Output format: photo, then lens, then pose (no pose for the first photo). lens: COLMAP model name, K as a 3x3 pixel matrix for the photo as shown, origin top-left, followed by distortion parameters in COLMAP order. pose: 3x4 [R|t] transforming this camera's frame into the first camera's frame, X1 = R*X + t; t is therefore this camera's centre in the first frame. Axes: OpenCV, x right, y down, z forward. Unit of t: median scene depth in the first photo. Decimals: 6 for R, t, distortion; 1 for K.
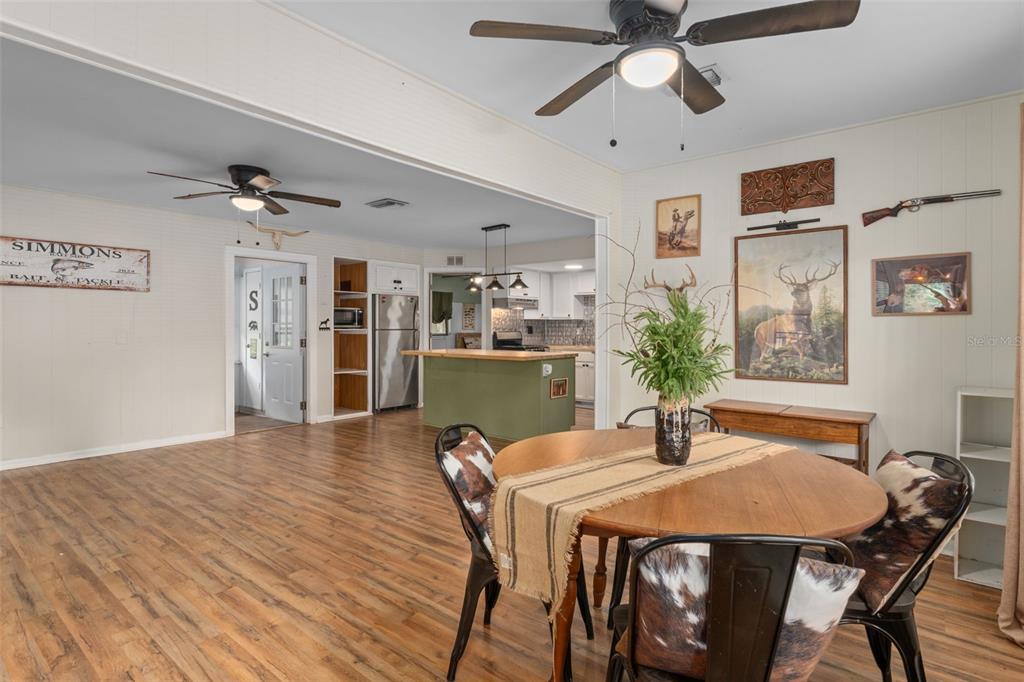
lens RADIAL K [[522.7, 0, 517.4], [0, 522.7, 324.8], [0, 0, 1]] dist [-0.002738, -0.000196]
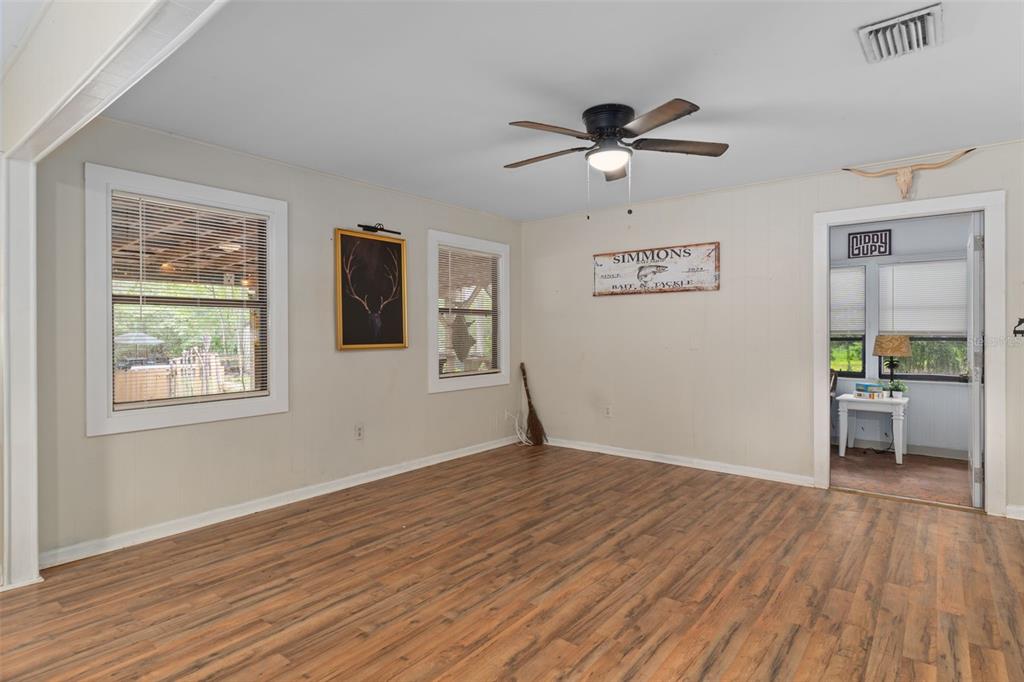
lens RADIAL K [[534.8, 0, 517.2], [0, 534.8, 335.1], [0, 0, 1]] dist [0.002737, 0.000307]
pose [[0.009061, 0.004425, -0.999949, 0.190029], [0.008880, 0.999950, 0.004506, 0.004848], [0.999920, -0.008920, 0.009021, 0.727479]]
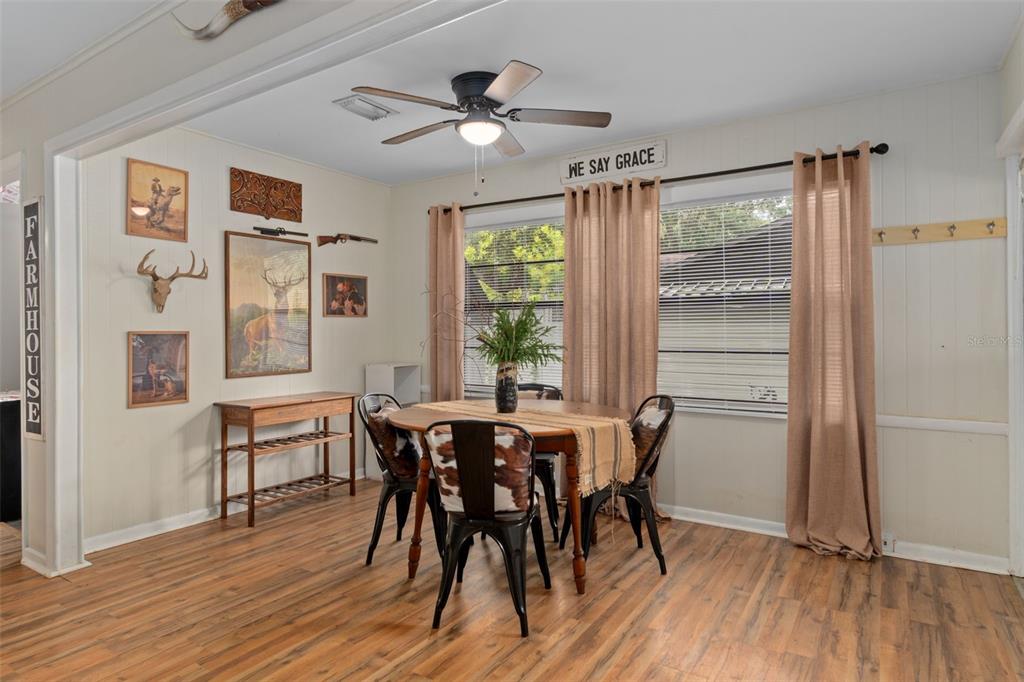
lens RADIAL K [[577.9, 0, 517.9], [0, 577.9, 331.3], [0, 0, 1]] dist [-0.000142, 0.000055]
pose [[-0.106131, -0.002822, 0.994348, -0.515268], [0.002587, 0.999992, 0.003114, 0.010016], [-0.994349, 0.002903, -0.106123, 0.436412]]
